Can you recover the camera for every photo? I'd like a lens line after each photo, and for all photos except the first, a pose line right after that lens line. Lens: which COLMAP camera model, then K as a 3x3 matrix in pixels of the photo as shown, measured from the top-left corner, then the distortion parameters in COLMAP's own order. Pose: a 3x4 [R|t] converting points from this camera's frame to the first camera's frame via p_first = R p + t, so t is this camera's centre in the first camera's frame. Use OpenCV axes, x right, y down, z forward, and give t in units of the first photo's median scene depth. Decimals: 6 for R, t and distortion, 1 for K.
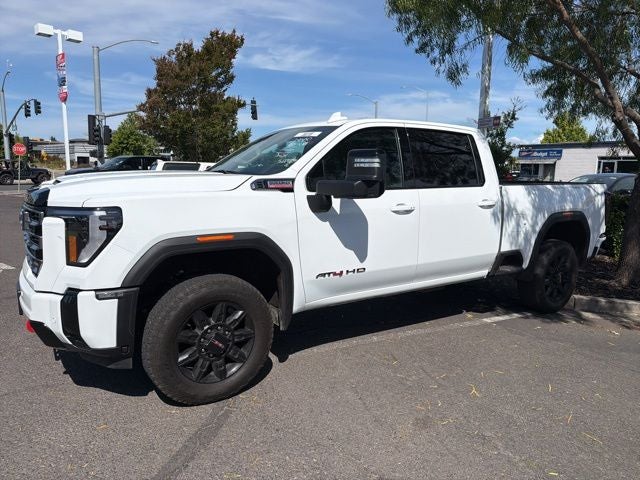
lens RADIAL K [[463.1, 0, 319.4], [0, 463.1, 240.3], [0, 0, 1]] dist [0.042833, -0.046335]
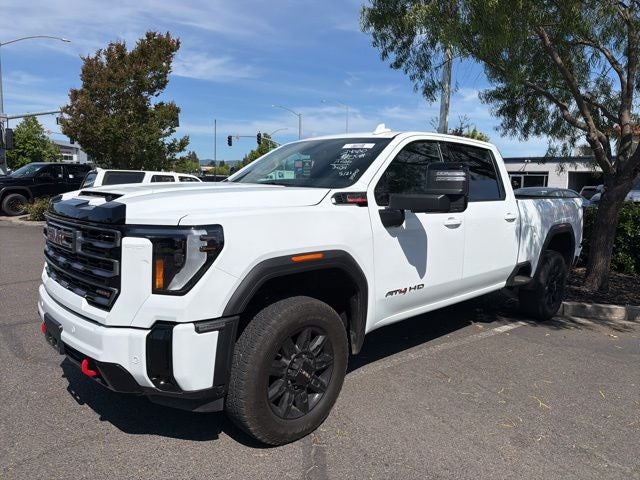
lens RADIAL K [[463.1, 0, 319.4], [0, 463.1, 240.3], [0, 0, 1]] dist [0.042833, -0.046335]
pose [[0.981767, -0.013262, 0.189625, -0.311557], [0.017578, 0.999623, -0.021094, -0.015770], [-0.189274, 0.024042, 0.981630, 0.086490]]
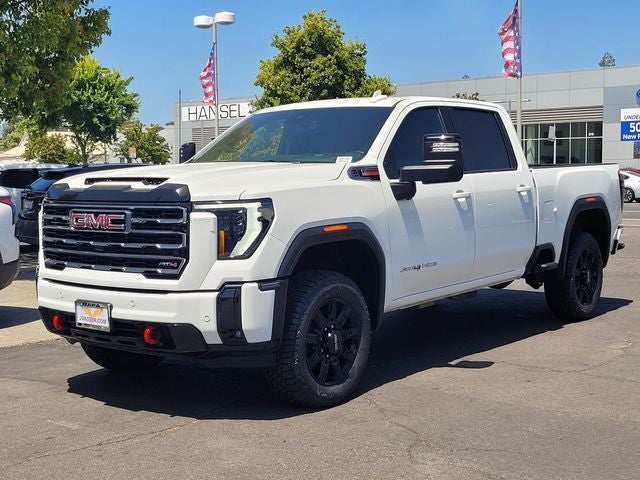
lens RADIAL K [[970.5, 0, 287.4], [0, 970.5, 240.7], [0, 0, 1]] dist [0.015366, 0.087234]
pose [[0.950194, -0.058199, 0.306178, -0.789933], [0.078131, 0.995520, -0.053241, 0.102010], [-0.301708, 0.074511, 0.950484, -0.754704]]
